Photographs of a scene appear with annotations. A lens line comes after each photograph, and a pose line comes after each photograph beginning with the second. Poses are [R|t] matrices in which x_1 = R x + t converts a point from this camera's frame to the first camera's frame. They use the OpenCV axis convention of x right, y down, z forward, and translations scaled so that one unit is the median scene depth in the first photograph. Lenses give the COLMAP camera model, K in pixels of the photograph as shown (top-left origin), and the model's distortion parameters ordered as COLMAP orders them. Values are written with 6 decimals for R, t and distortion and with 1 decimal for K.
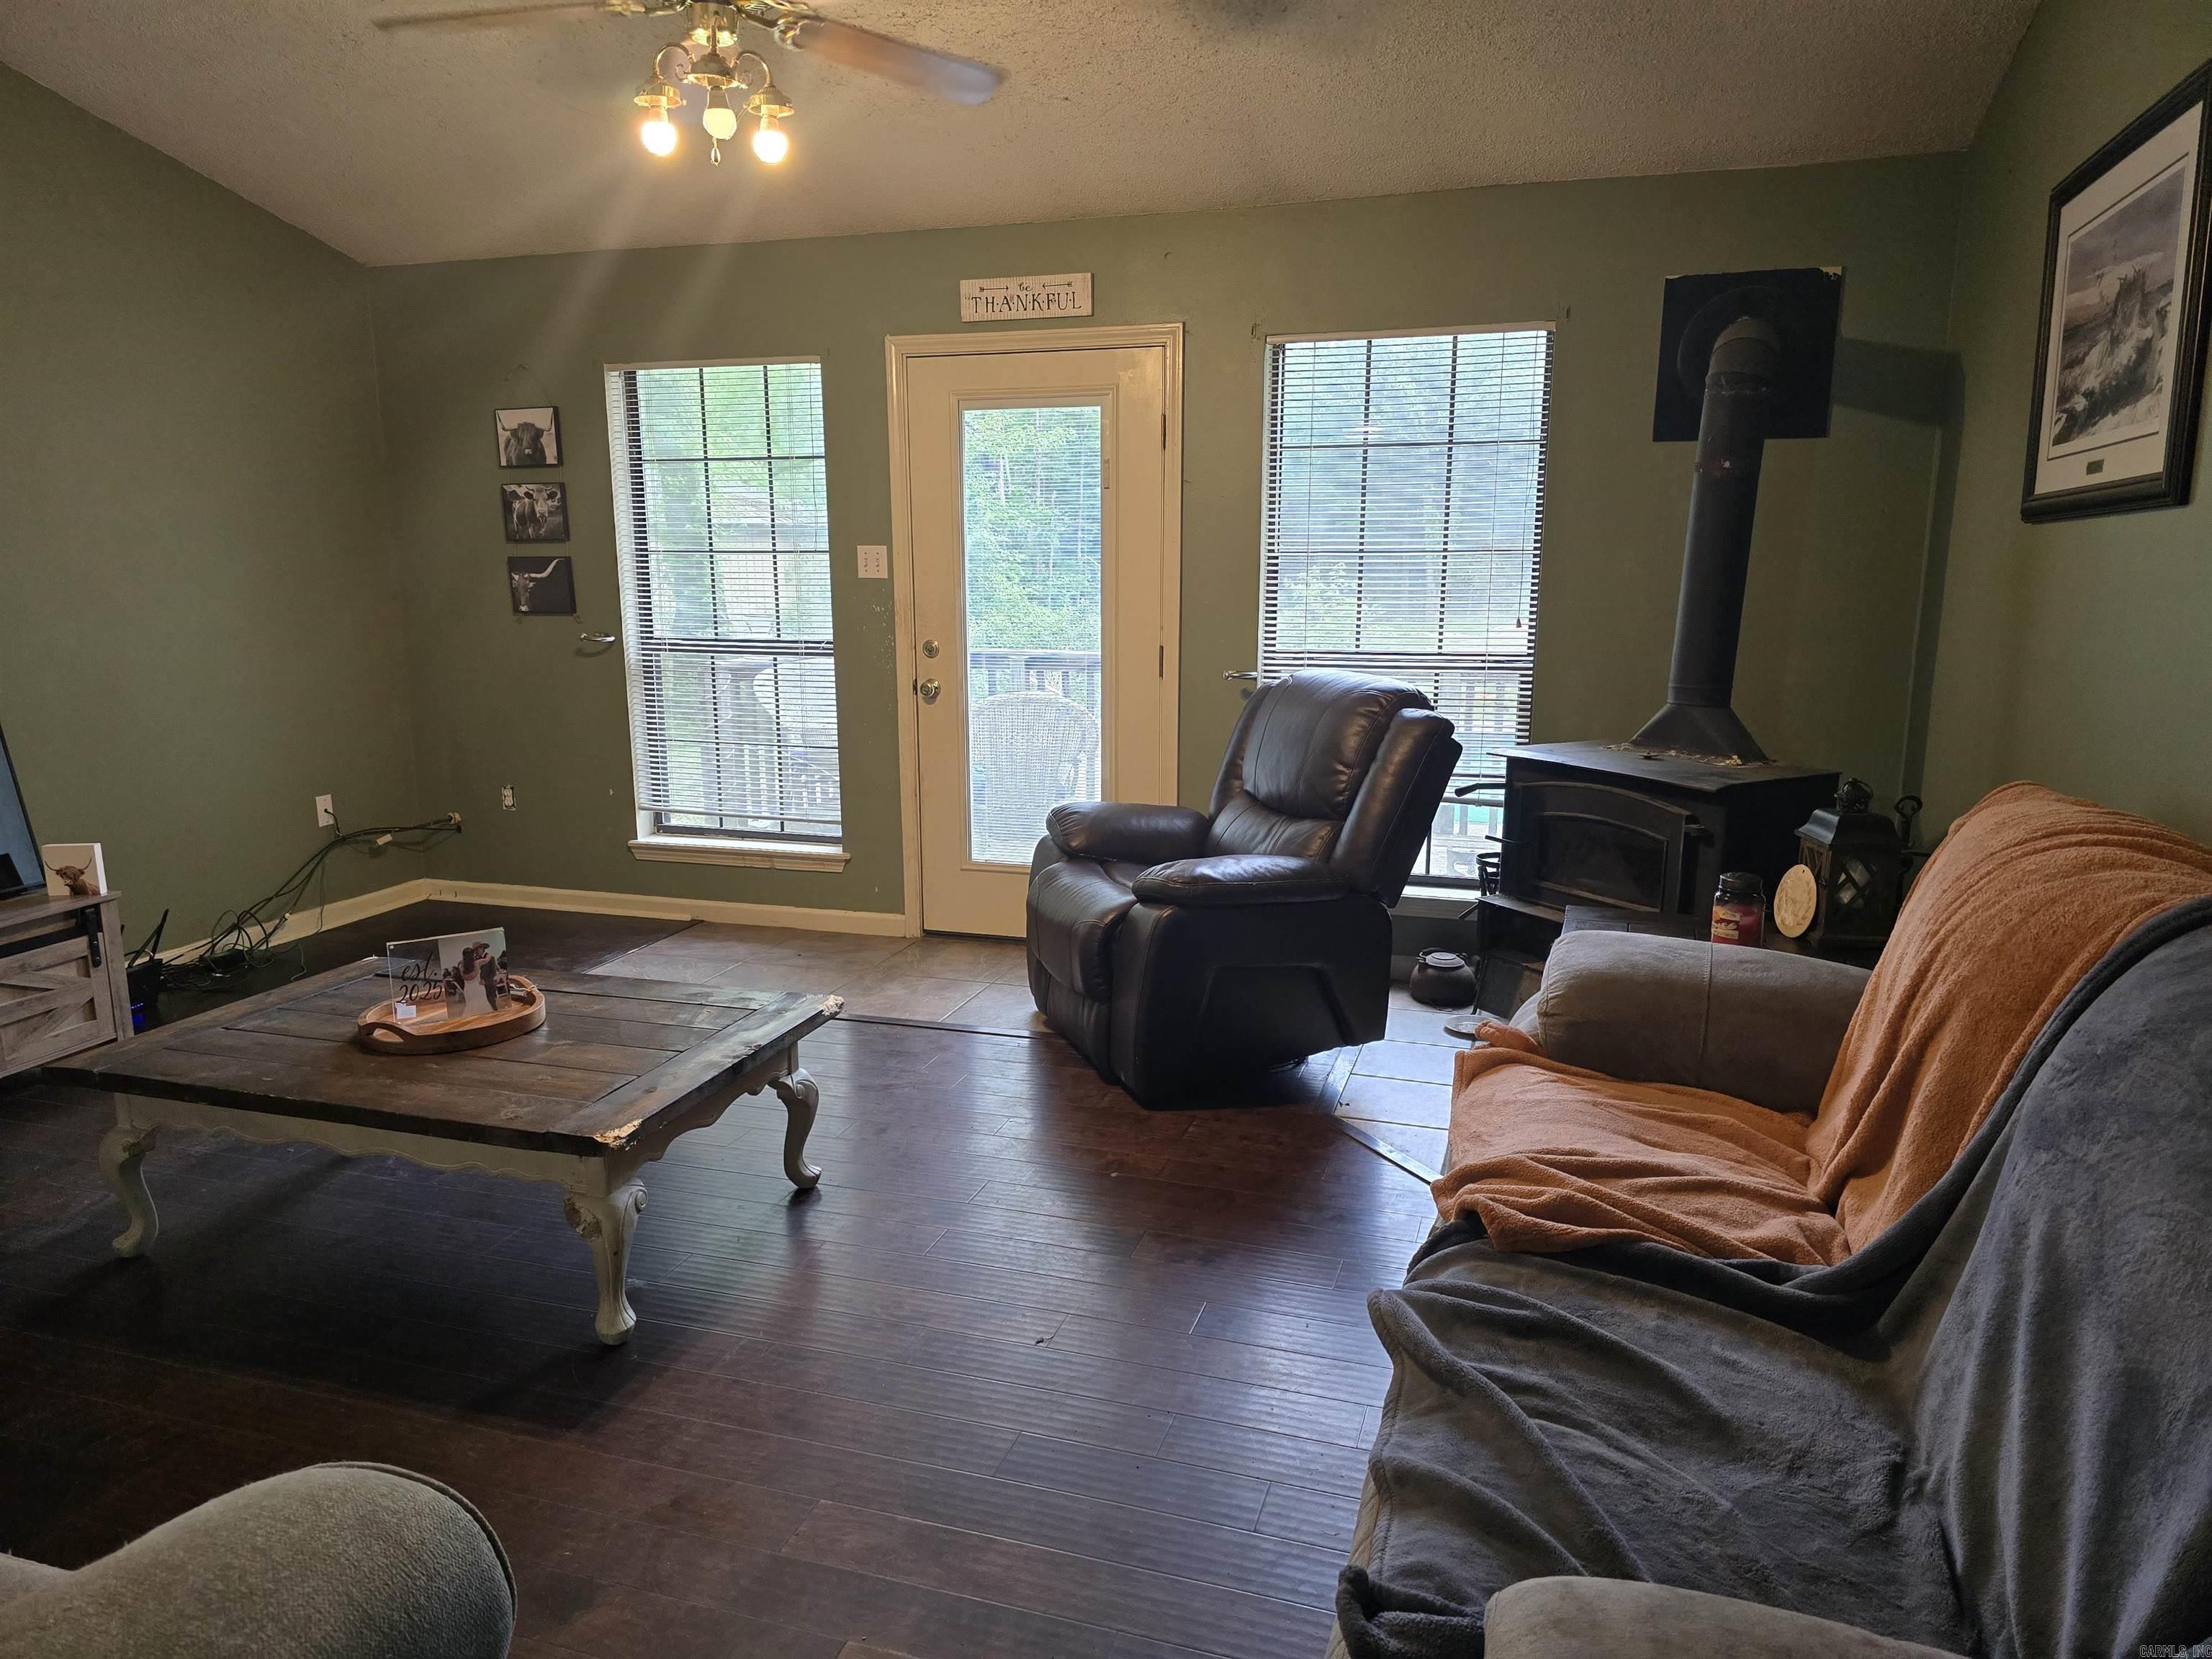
lens RADIAL K [[1486.8, 0, 1098.8], [0, 1486.8, 831.4], [0, 0, 1]] dist [0.083971, -0.080431]
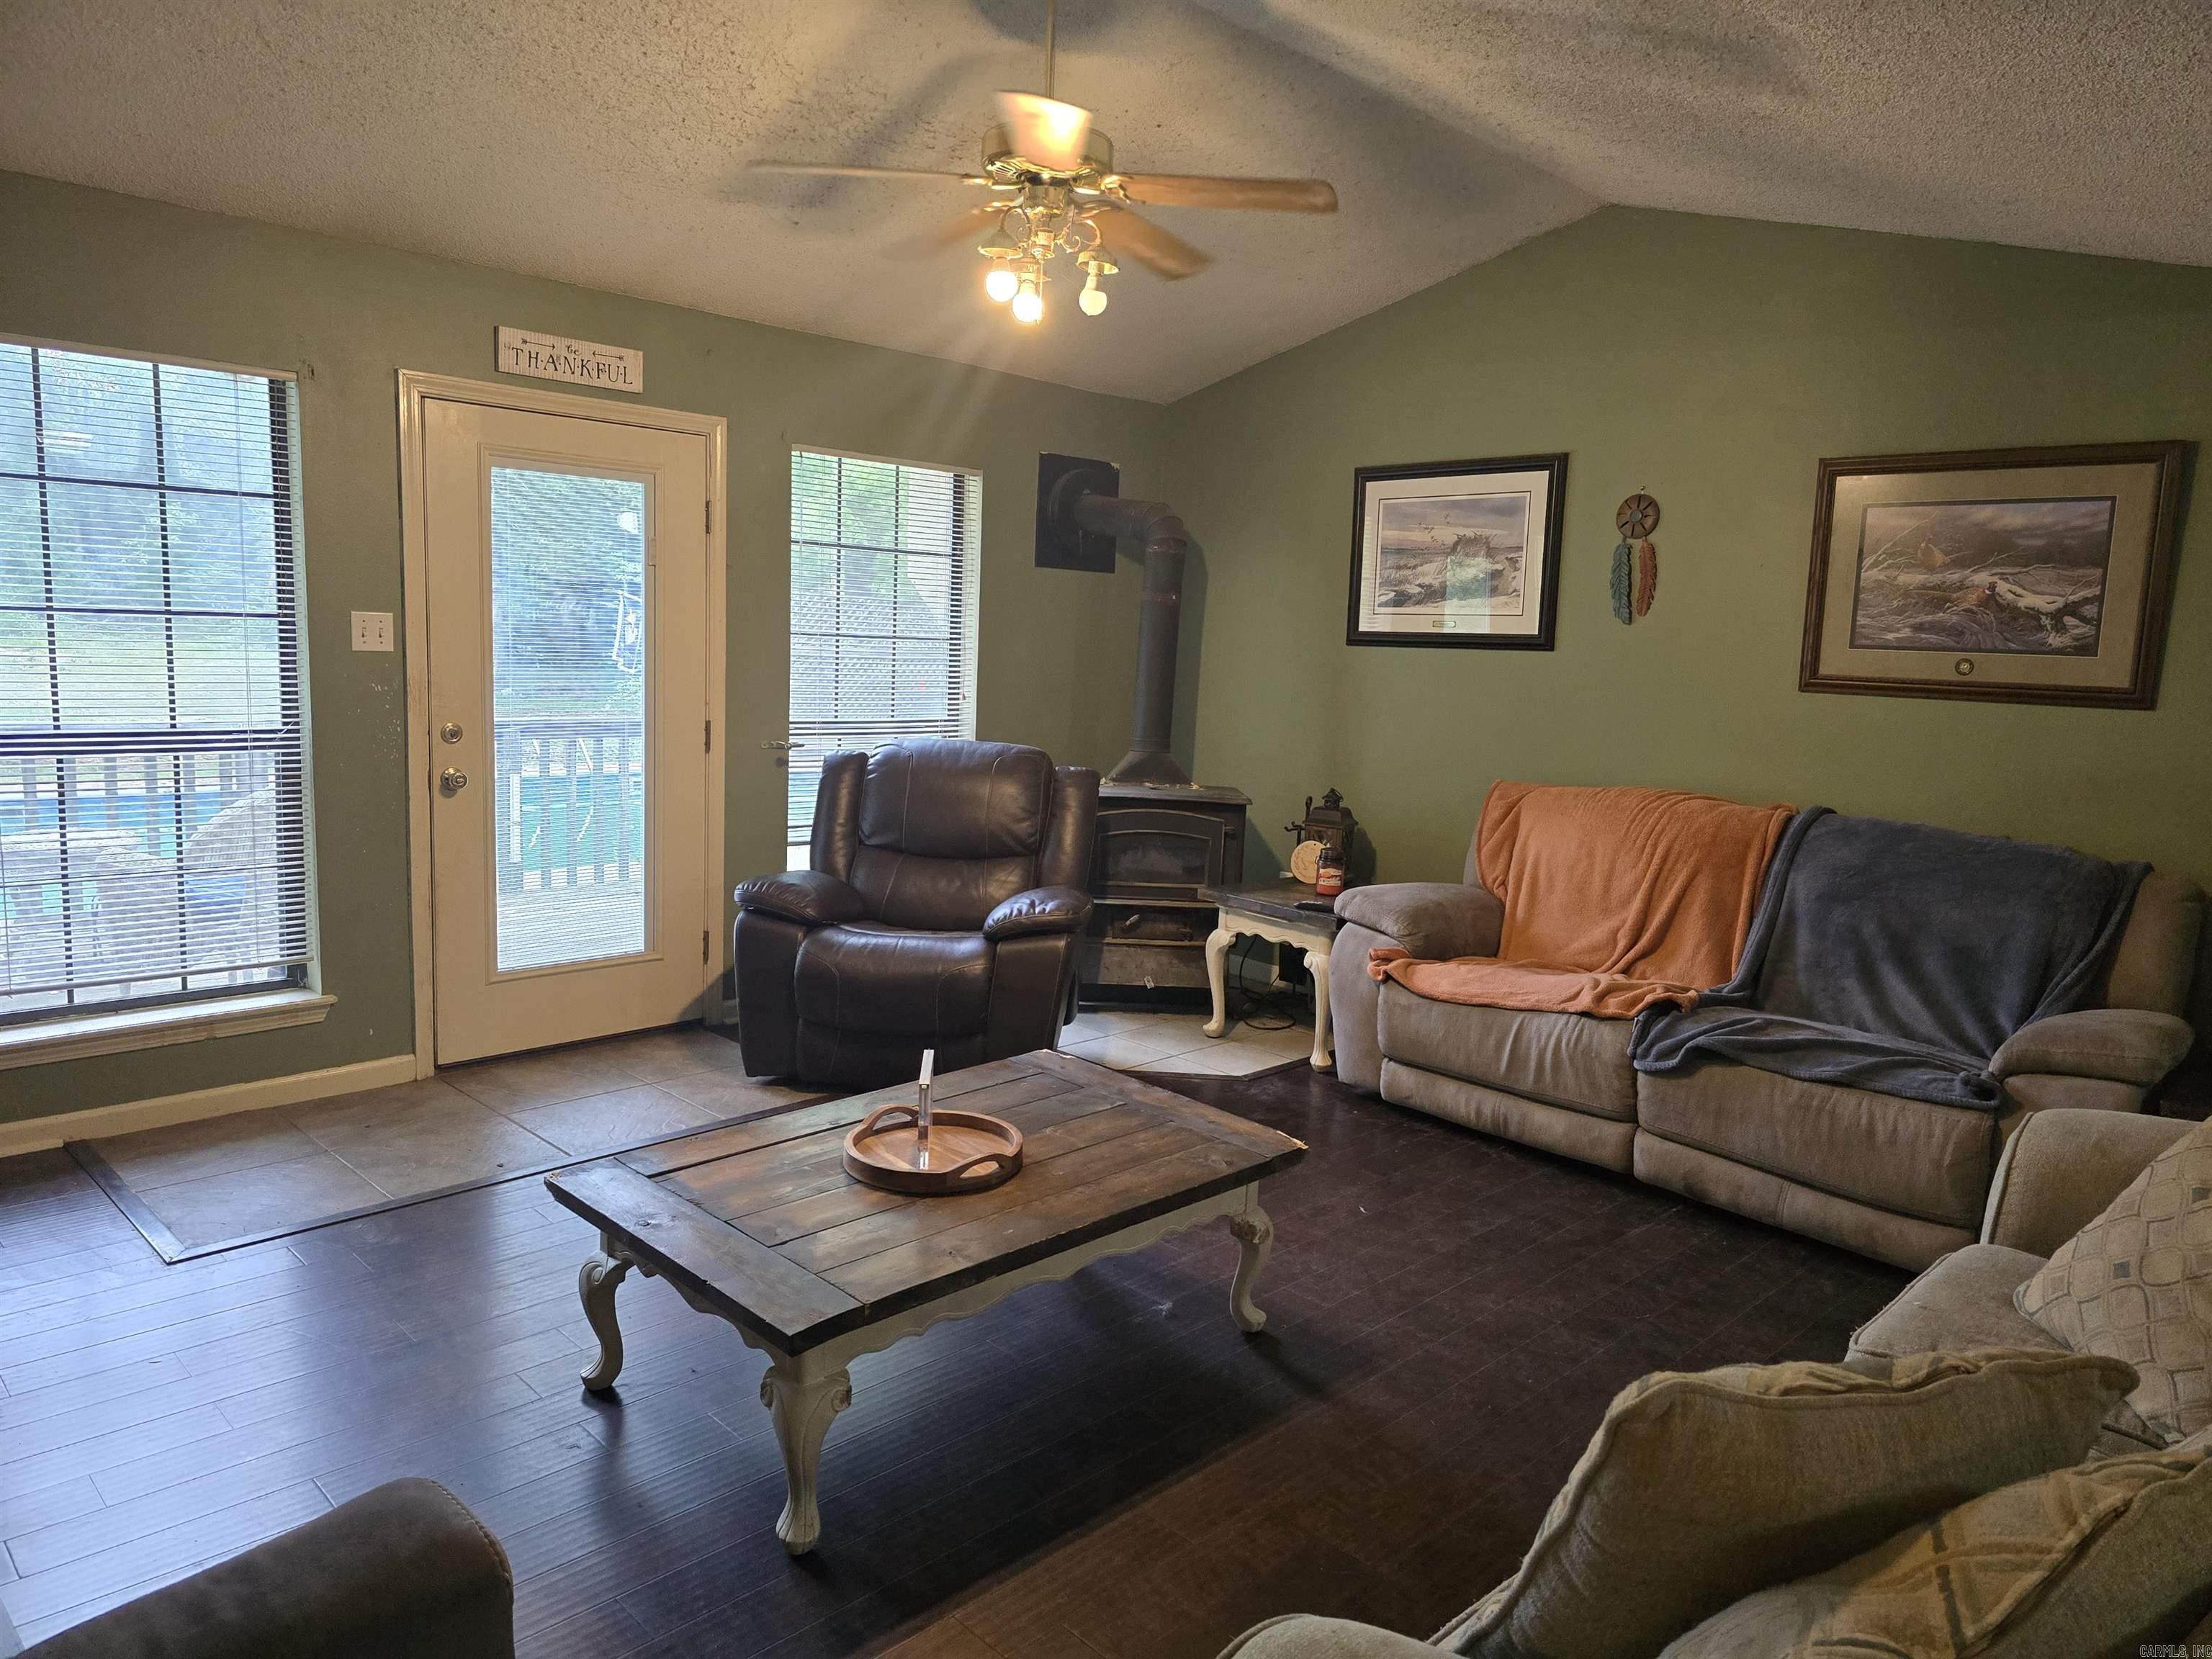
lens RADIAL K [[1483.8, 0, 1111.7], [0, 1483.8, 839.9], [0, 0, 1]] dist [0.071549, -0.070542]
pose [[0.444890, -0.109786, 0.888830, -0.965771], [0.119873, 0.990827, 0.062384, -0.094901], [-0.887526, 0.078793, 0.453970, 0.369350]]
